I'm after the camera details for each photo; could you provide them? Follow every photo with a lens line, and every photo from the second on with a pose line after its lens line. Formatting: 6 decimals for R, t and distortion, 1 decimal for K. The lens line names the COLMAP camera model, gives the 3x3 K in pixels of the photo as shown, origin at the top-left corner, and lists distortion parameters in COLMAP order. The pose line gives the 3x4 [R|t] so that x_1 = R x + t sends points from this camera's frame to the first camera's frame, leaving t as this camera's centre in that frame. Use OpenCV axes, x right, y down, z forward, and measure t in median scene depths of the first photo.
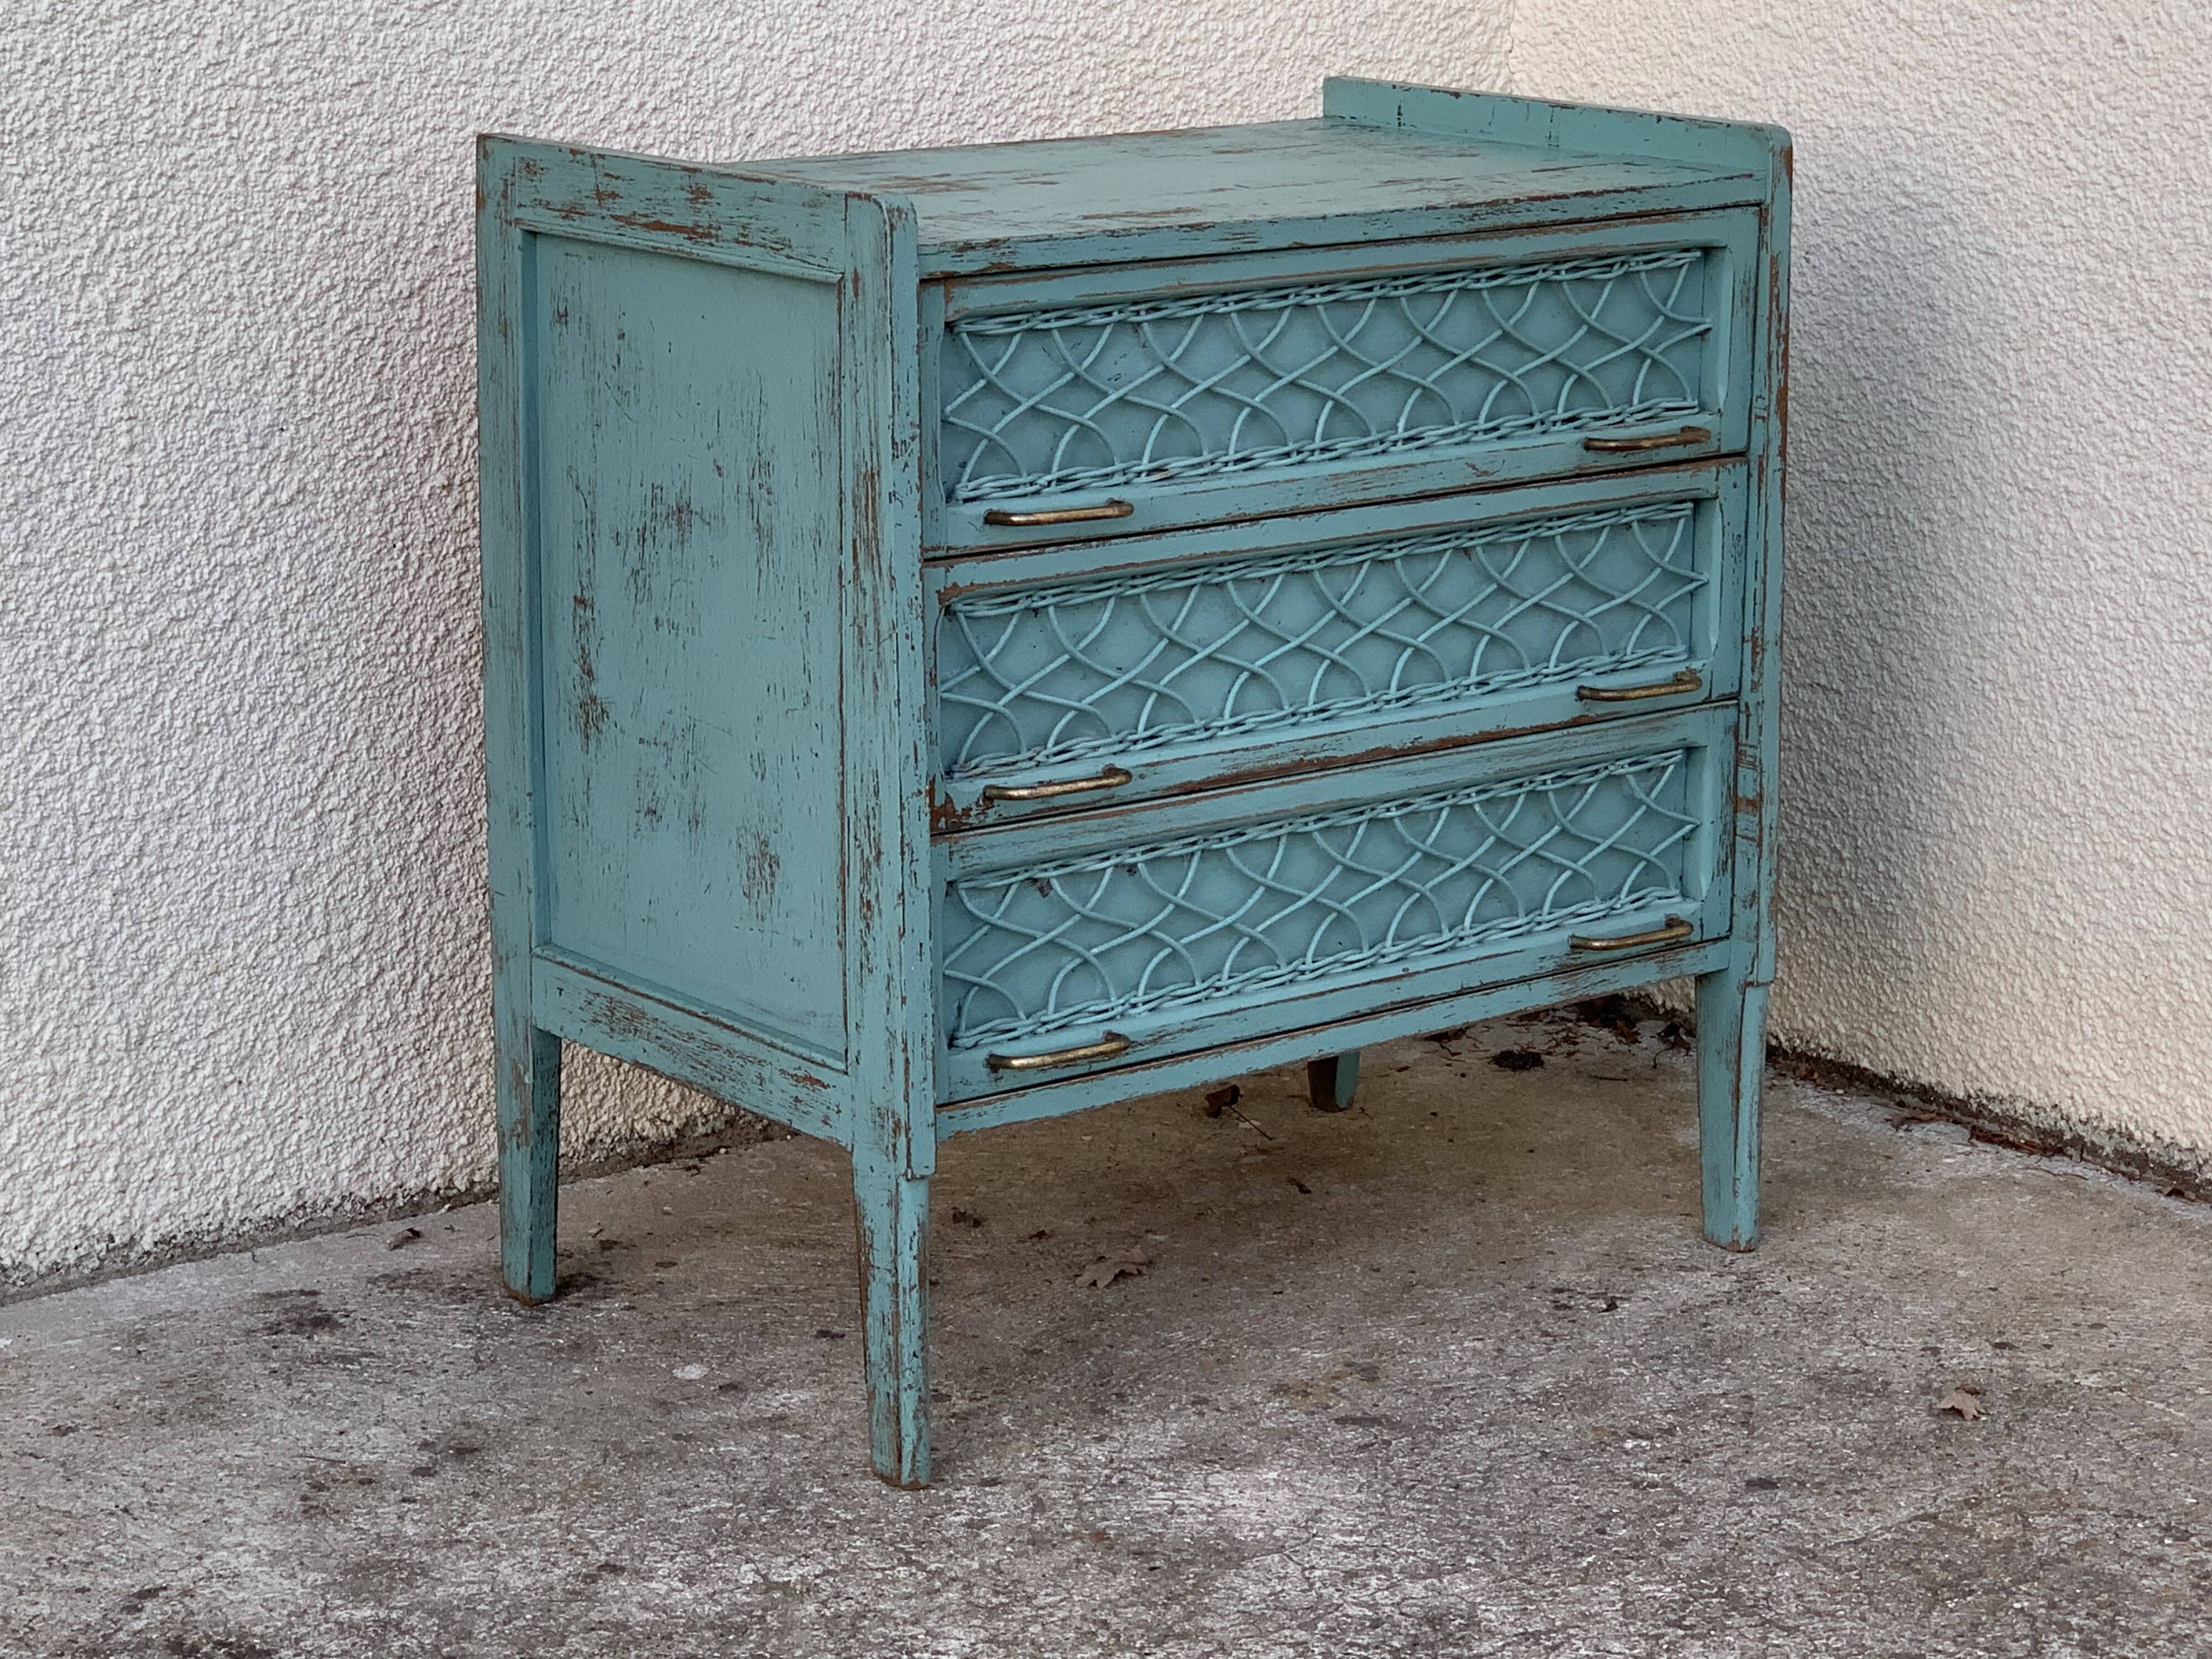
lens RADIAL K [[4984.0, 0, 1191.0], [0, 4984.0, 848.6], [0, 0, 1]] dist [0.005143, 0.000000]
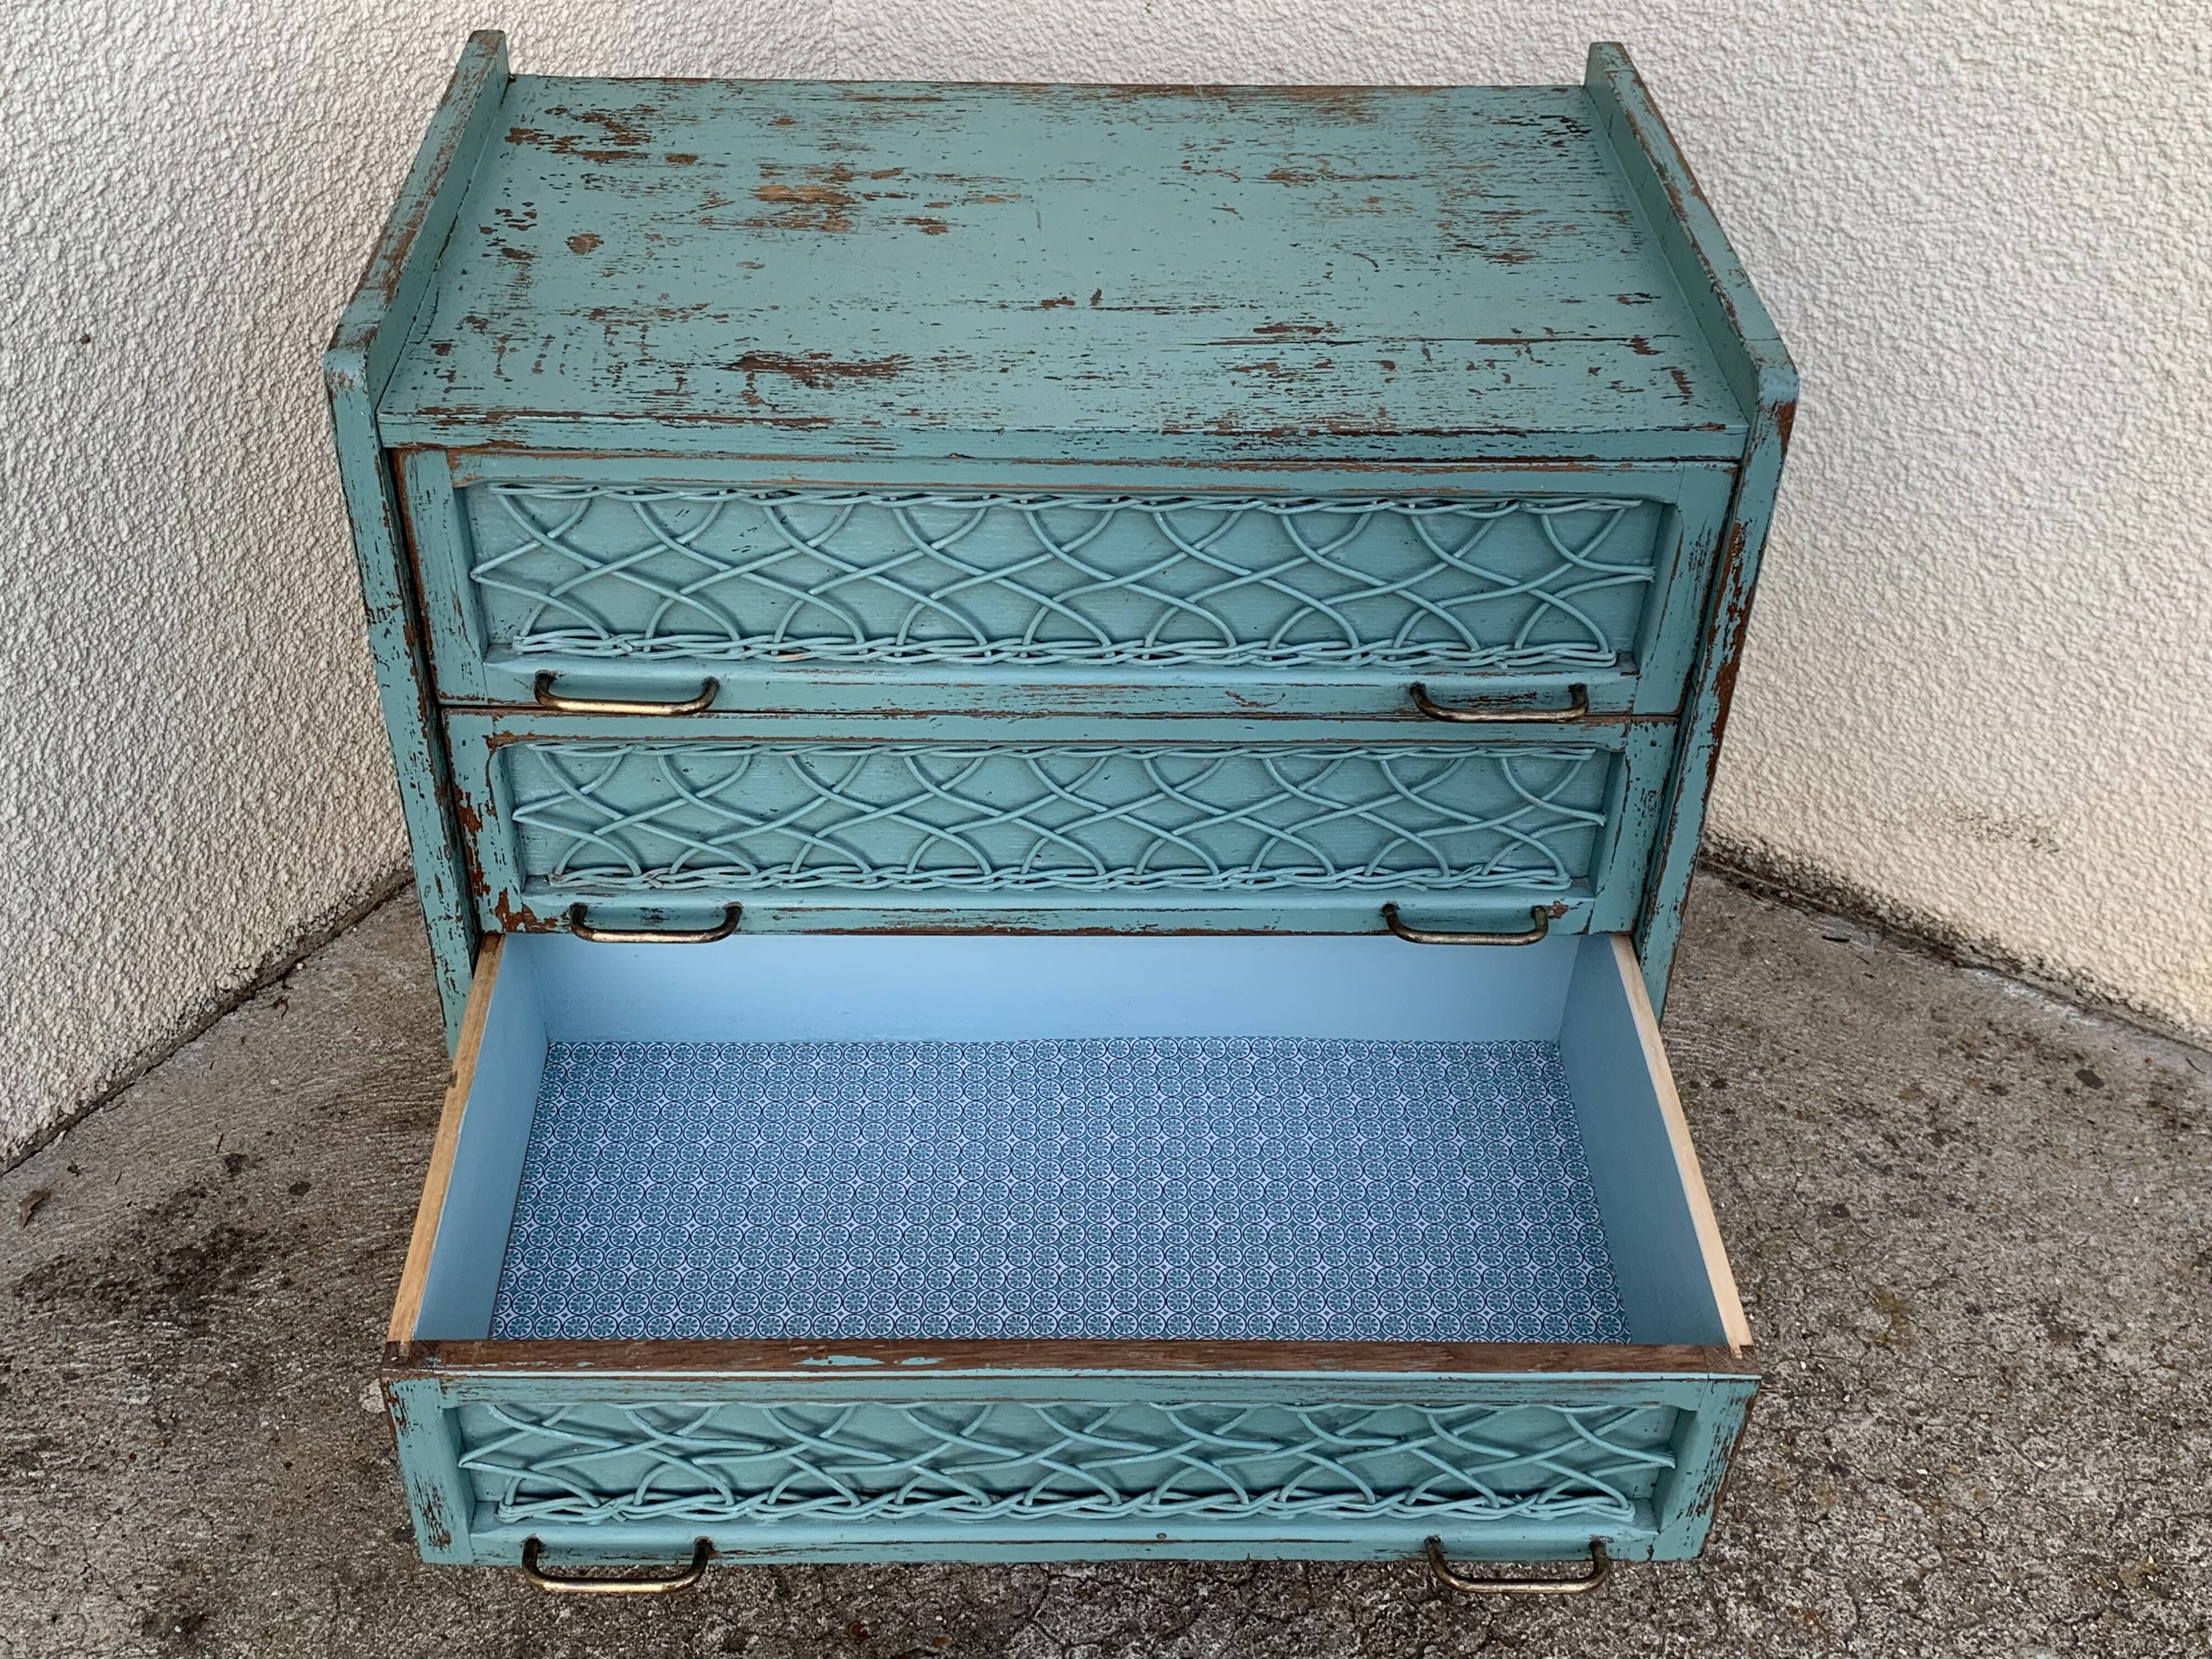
lens RADIAL K [[2440.6, 0, 1140.8], [0, 2440.6, 842.9], [0, 0, 1]] dist [0.095705, 0.000000]
pose [[0.797087, 0.391933, -0.459391, 0.242667], [-0.164005, 0.872664, 0.459956, -0.240899], [0.581166, -0.291282, 0.759869, 0.635577]]
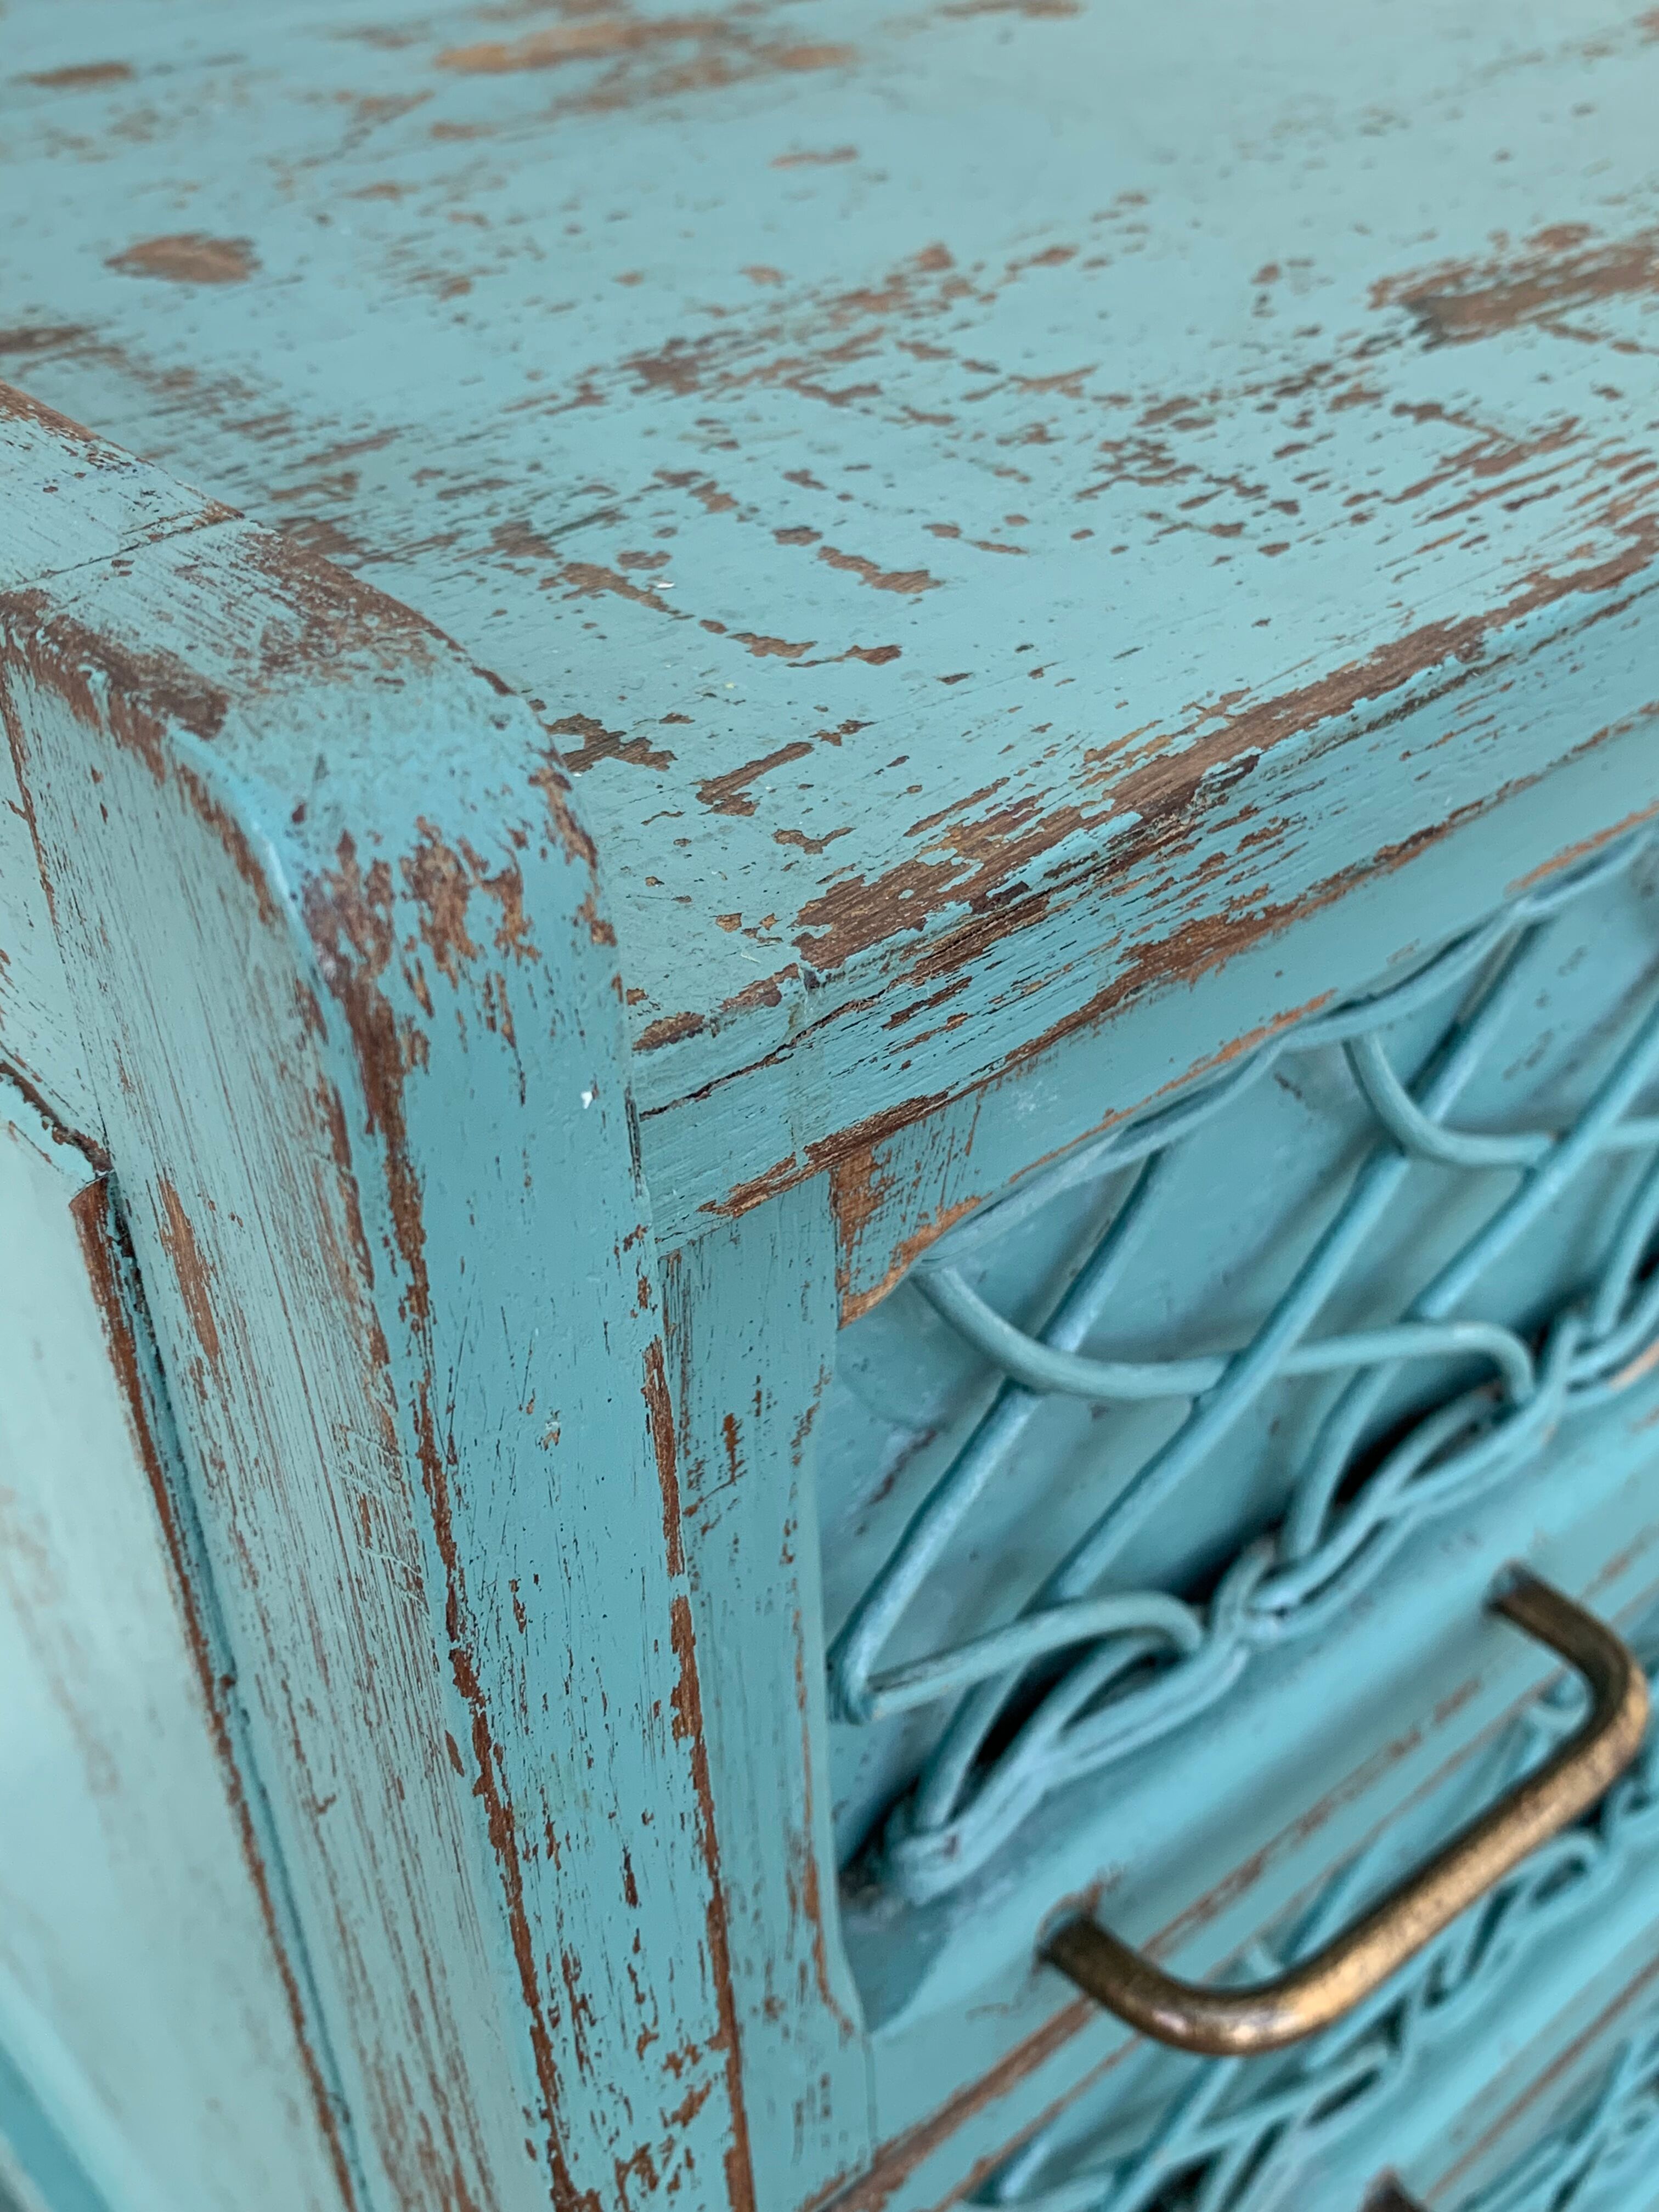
lens RADIAL K [[2440.6, 0, 827.5], [0, 2440.6, 1083.3], [0, 0, 1]] dist [0.095705, 0.000000]
pose [[0.999132, -0.041472, -0.003811, -0.043737], [0.039949, 0.928523, 0.369118, -0.124572], [-0.011769, -0.368950, 0.929375, 0.824061]]
